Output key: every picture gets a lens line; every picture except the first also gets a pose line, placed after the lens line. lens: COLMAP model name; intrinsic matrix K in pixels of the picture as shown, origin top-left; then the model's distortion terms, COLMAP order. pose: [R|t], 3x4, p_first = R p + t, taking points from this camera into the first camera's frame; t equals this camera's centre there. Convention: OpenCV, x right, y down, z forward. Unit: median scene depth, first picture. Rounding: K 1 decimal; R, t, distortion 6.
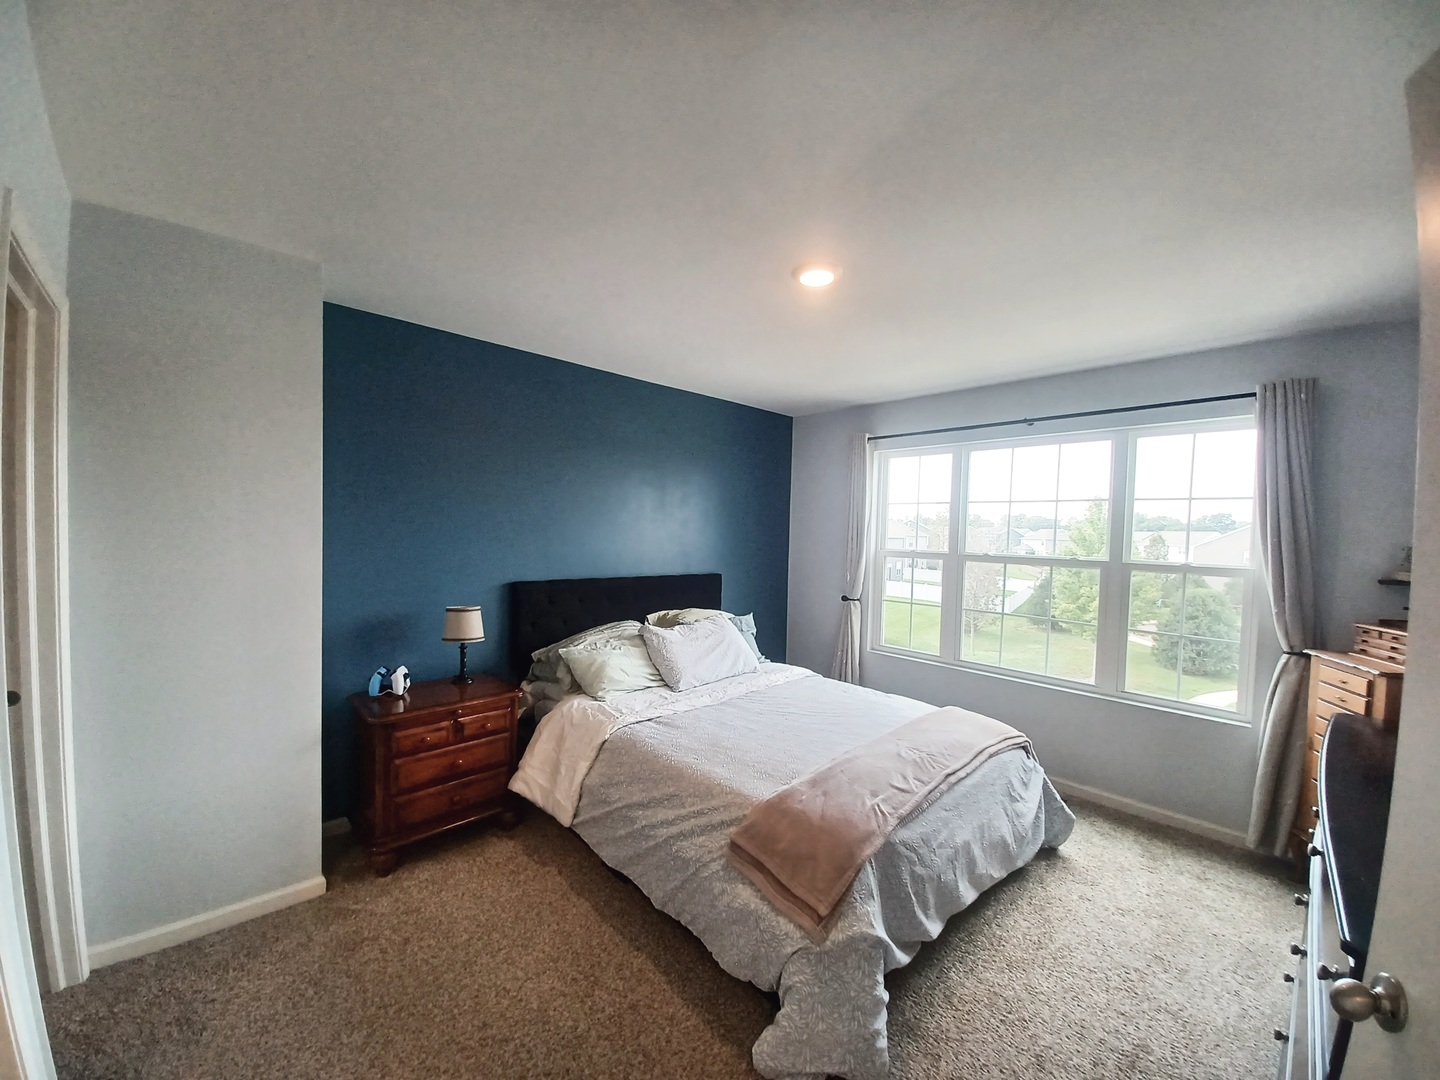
lens RADIAL K [[568.4, 0, 710.6], [0, 568.4, 549.5], [0, 0, 1]] dist [0.009781, -0.011254]
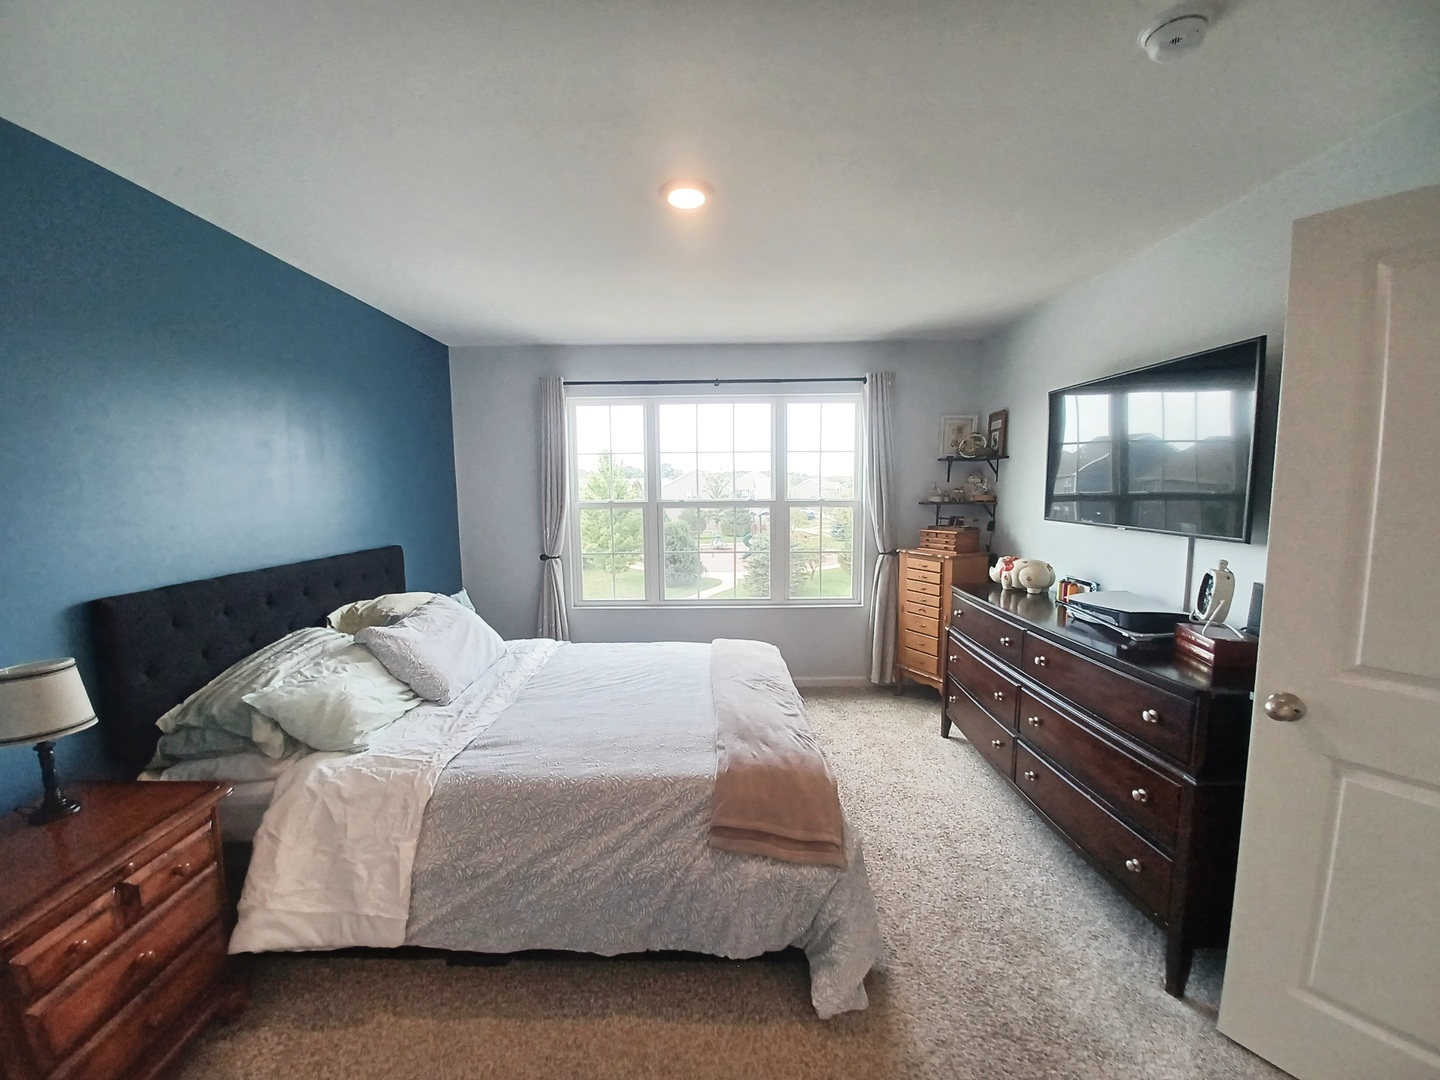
lens RADIAL K [[568.4, 0, 710.6], [0, 568.4, 549.5], [0, 0, 1]] dist [0.009781, -0.011254]
pose [[0.679381, -0.113813, 0.724905, -0.377534], [0.052853, 0.992922, 0.106358, -0.015582], [-0.731880, -0.033944, 0.680588, 0.265598]]
